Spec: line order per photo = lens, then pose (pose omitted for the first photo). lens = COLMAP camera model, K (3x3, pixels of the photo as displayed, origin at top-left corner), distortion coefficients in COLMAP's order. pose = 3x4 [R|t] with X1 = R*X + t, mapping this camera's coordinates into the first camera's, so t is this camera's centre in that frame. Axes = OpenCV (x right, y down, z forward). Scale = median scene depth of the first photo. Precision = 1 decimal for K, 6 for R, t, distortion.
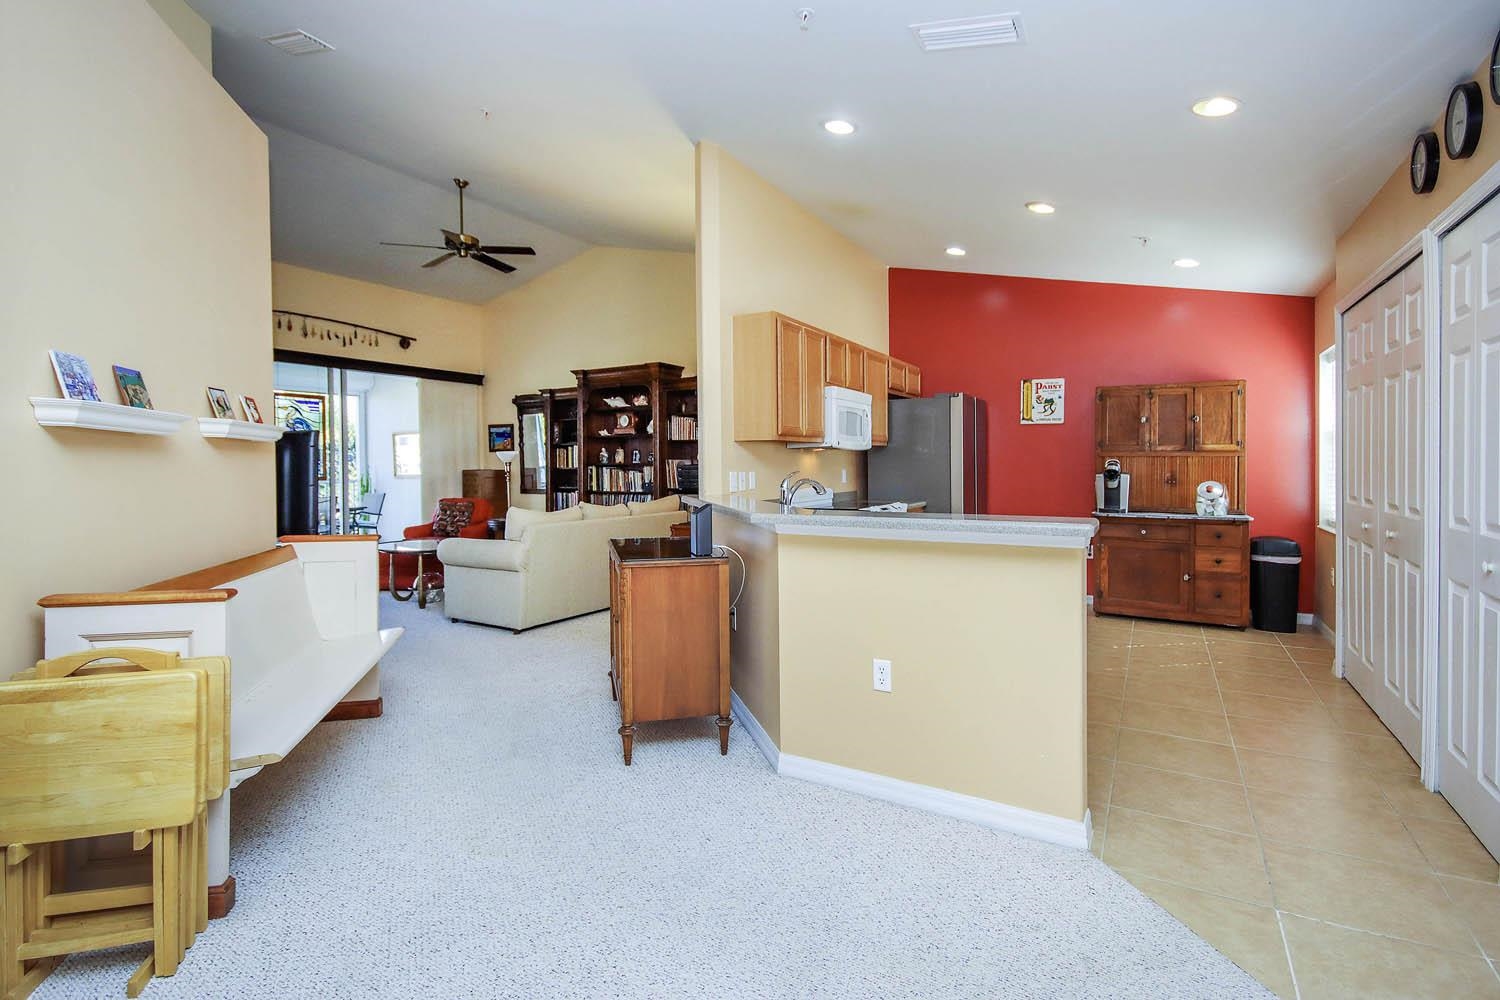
lens RADIAL K [[804.9, 0, 750.0], [0, 804.9, 500.0], [0, 0, 1]] dist [-0.005000, -0.000674]
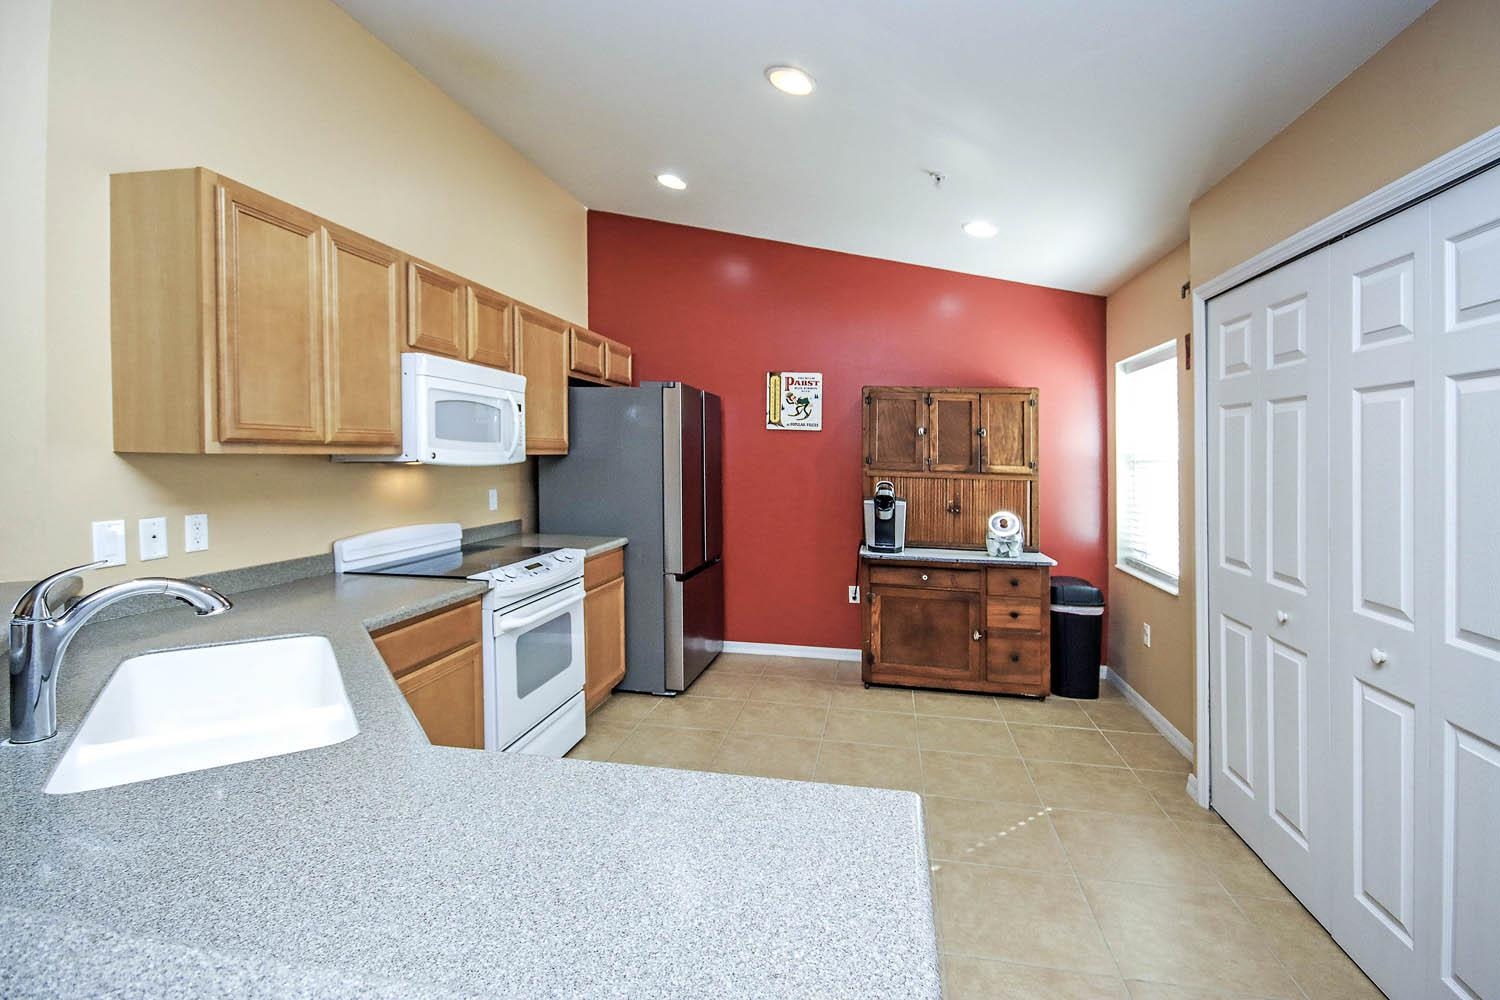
lens RADIAL K [[695.2, 0, 746.6], [0, 695.2, 439.8], [0, 0, 1]] dist [-0.001177, -0.000209]
pose [[0.918135, 0.031796, 0.394990, 0.063355], [-0.008127, 0.998077, -0.061452, -0.047985], [-0.396184, 0.053211, 0.916628, 0.444474]]
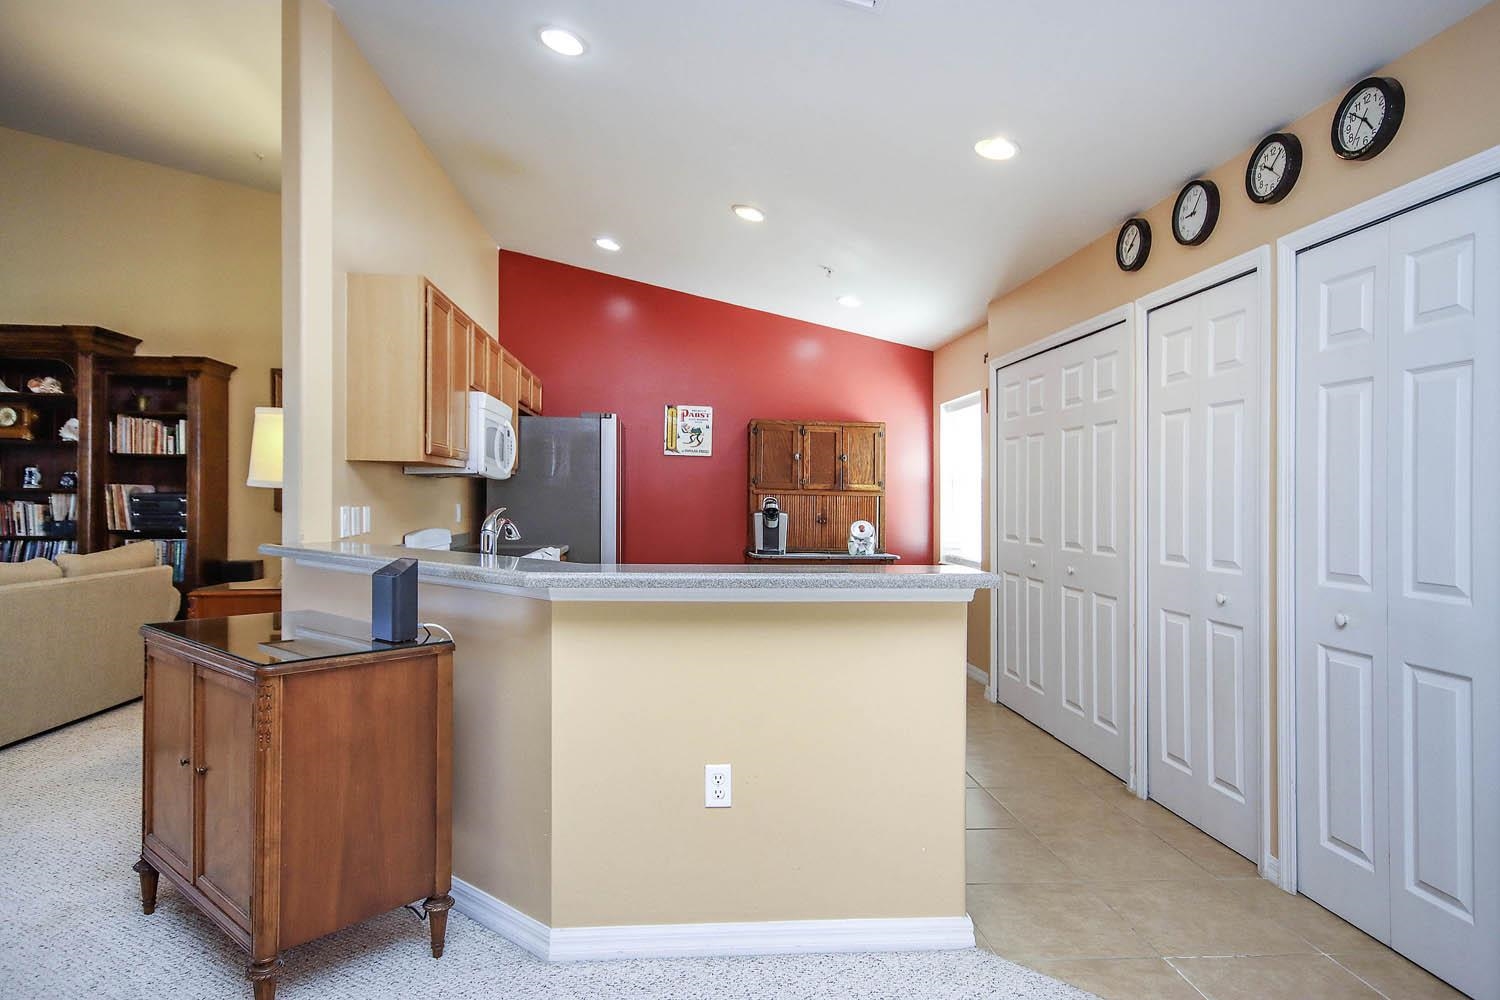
lens RADIAL K [[869.9, 0, 747.4], [0, 869.9, 506.9], [0, 0, 1]] dist [0.006416, 0.000191]
pose [[0.771617, 0.008969, 0.636025, -0.218058], [0.011779, 0.999528, -0.028385, -0.010800], [-0.635979, 0.029394, 0.771147, 0.236683]]
